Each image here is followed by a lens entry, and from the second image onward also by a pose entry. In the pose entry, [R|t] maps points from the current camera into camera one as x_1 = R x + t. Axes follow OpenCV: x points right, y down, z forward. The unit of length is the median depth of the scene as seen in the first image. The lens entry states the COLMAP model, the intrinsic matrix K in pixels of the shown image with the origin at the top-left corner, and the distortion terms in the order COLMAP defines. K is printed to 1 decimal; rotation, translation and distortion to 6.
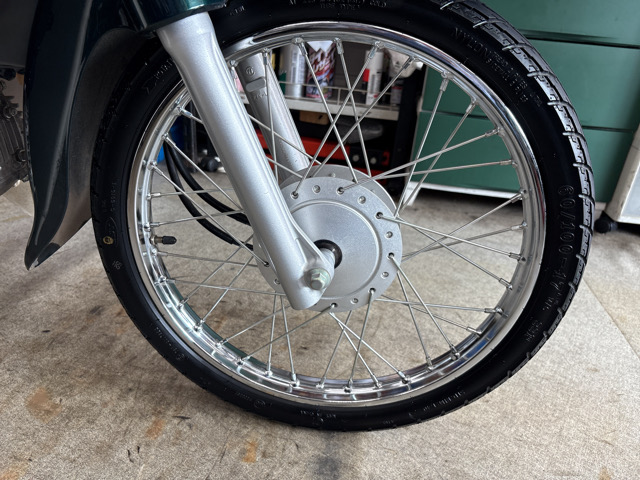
lens RADIAL K [[491.9, 0, 318.1], [0, 491.9, 239.7], [0, 0, 1]] dist [0.017525, -0.030570]
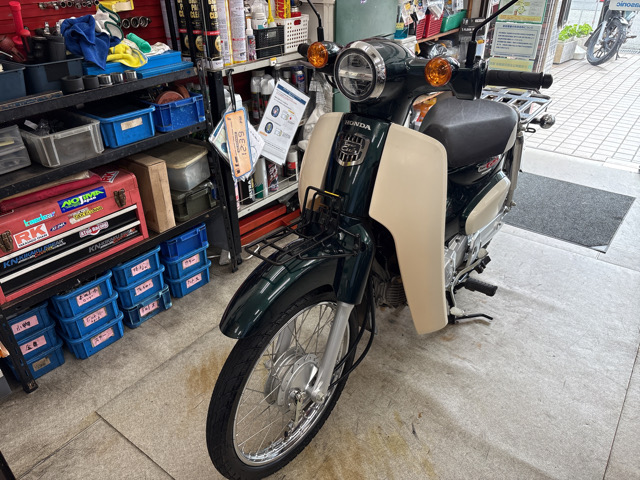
lens RADIAL K [[486.2, 0, 319.6], [0, 486.2, 242.0], [0, 0, 1]] dist [0.021855, 0.000102]
pose [[0.490078, -0.514722, 0.703480, -2.554866], [0.428308, 0.845092, 0.319957, -1.301394], [-0.759194, 0.144502, 0.634620, -0.259347]]
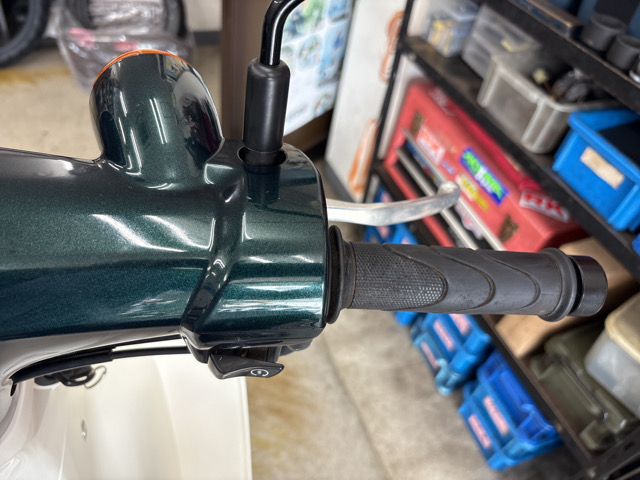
lens RADIAL K [[502.1, 0, 319.3], [0, 502.1, 240.5], [0, 0, 1]] dist [0.013752, -0.041541]
pose [[0.523812, 0.619697, -0.584462, -0.562530], [-0.472023, 0.782309, 0.406431, -1.452743], [0.709094, 0.062987, 0.702295, 0.604599]]
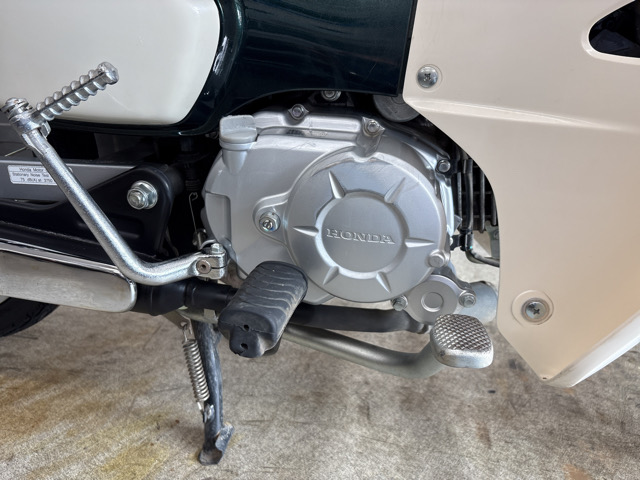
lens RADIAL K [[488.6, 0, 320.0], [0, 488.6, 240.0], [0, 0, 1]] dist [0.026517, -0.035672]
pose [[0.998543, -0.027137, -0.046633, -0.968710], [0.023742, 0.997131, -0.071876, -0.030650], [0.048450, 0.070664, 0.996323, 0.131511]]
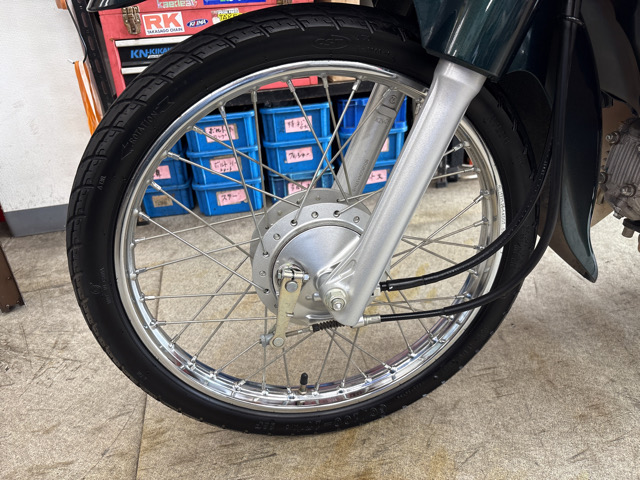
lens RADIAL K [[488.6, 0, 320.0], [0, 488.6, 240.0], [0, 0, 1]] dist [0.026517, -0.035672]
pose [[0.931636, -0.273760, 0.238977, -1.733137], [0.269504, 0.961649, 0.050974, -0.348644], [-0.243767, 0.016916, 0.969686, 0.261779]]
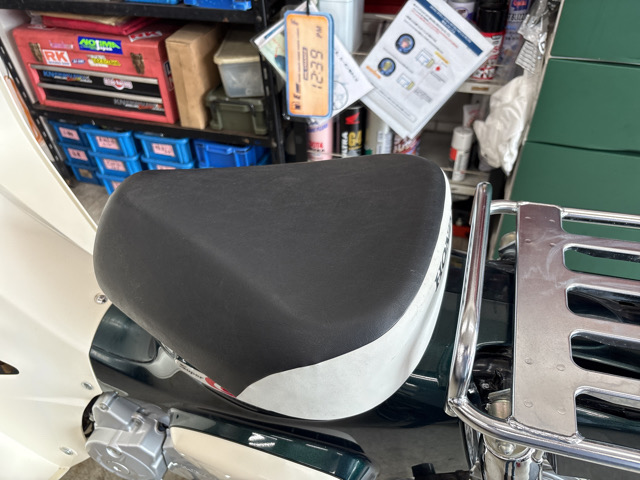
lens RADIAL K [[491.9, 0, 318.1], [0, 491.9, 239.7], [0, 0, 1]] dist [0.017525, -0.030570]
pose [[0.982504, 0.019942, -0.185172, 0.036989], [0.028326, 0.966684, 0.254400, -0.902828], [0.184076, -0.255194, 0.949206, -0.063578]]
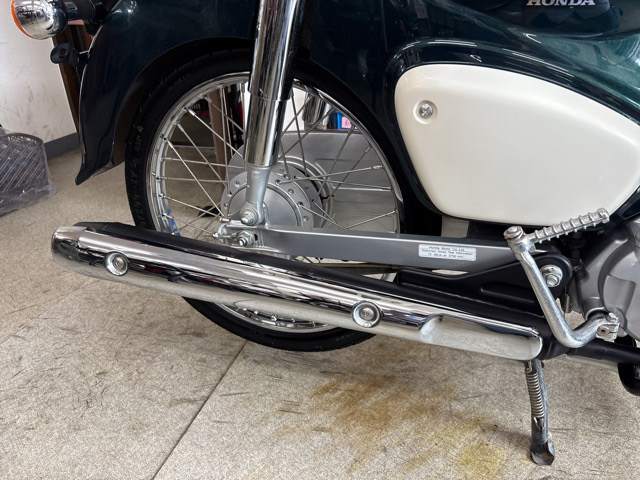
lens RADIAL K [[491.9, 0, 318.1], [0, 491.9, 239.7], [0, 0, 1]] dist [0.017525, -0.030570]
pose [[0.976406, -0.027650, -0.214165, -1.440862], [0.028987, 0.999575, 0.003104, -0.218632], [0.213988, -0.009239, 0.976793, -0.160106]]
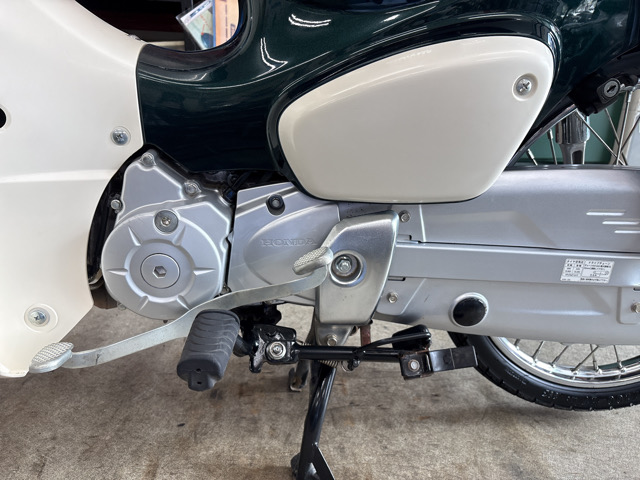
lens RADIAL K [[488.6, 0, 320.0], [0, 488.6, 240.0], [0, 0, 1]] dist [0.026517, -0.035672]
pose [[0.973292, -0.113396, 0.199611, -0.530318], [0.132990, 0.987237, -0.087618, -0.053560], [-0.187128, 0.111824, 0.975950, 0.005620]]
